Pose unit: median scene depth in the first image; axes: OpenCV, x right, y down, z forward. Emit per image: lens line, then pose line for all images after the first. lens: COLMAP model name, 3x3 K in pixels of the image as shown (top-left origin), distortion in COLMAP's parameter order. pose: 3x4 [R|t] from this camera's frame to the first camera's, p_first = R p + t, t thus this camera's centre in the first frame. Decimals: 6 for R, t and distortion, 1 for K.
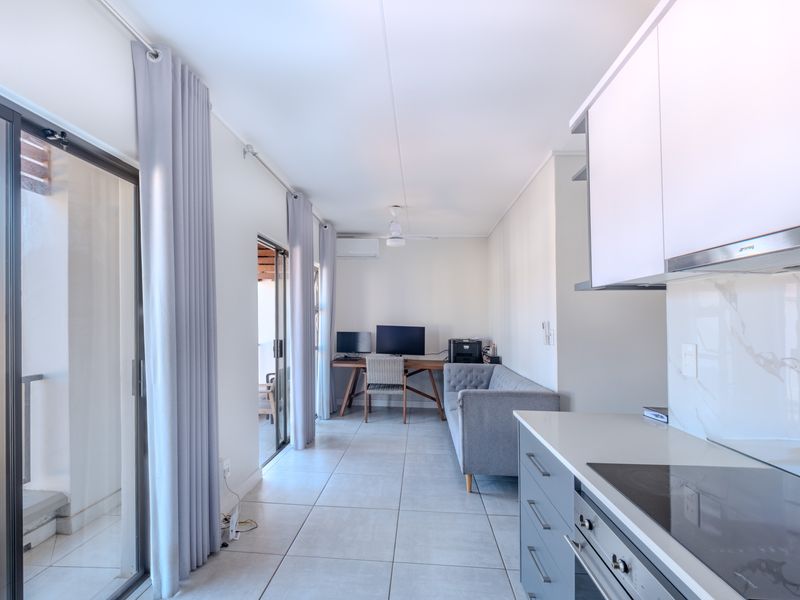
lens RADIAL K [[399.9, 0, 398.8], [0, 399.9, 313.7], [0, 0, 1]] dist [0.003178, -0.000199]
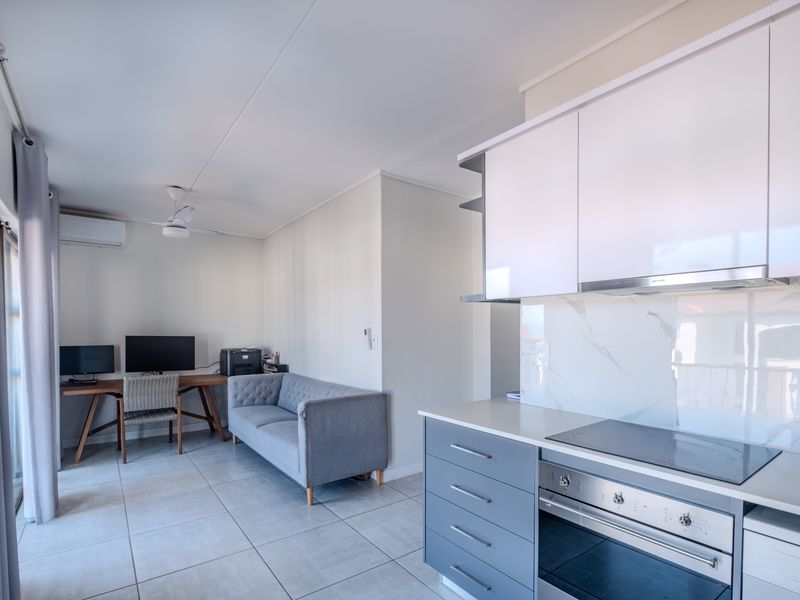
lens RADIAL K [[402.1, 0, 400.1], [0, 402.1, 331.4], [0, 0, 1]] dist [0.001699, -0.000403]
pose [[0.763434, -0.019389, 0.645595, -0.171713], [0.001147, 0.999588, 0.028665, -0.001428], [-0.645885, -0.021143, 0.763142, 0.076912]]
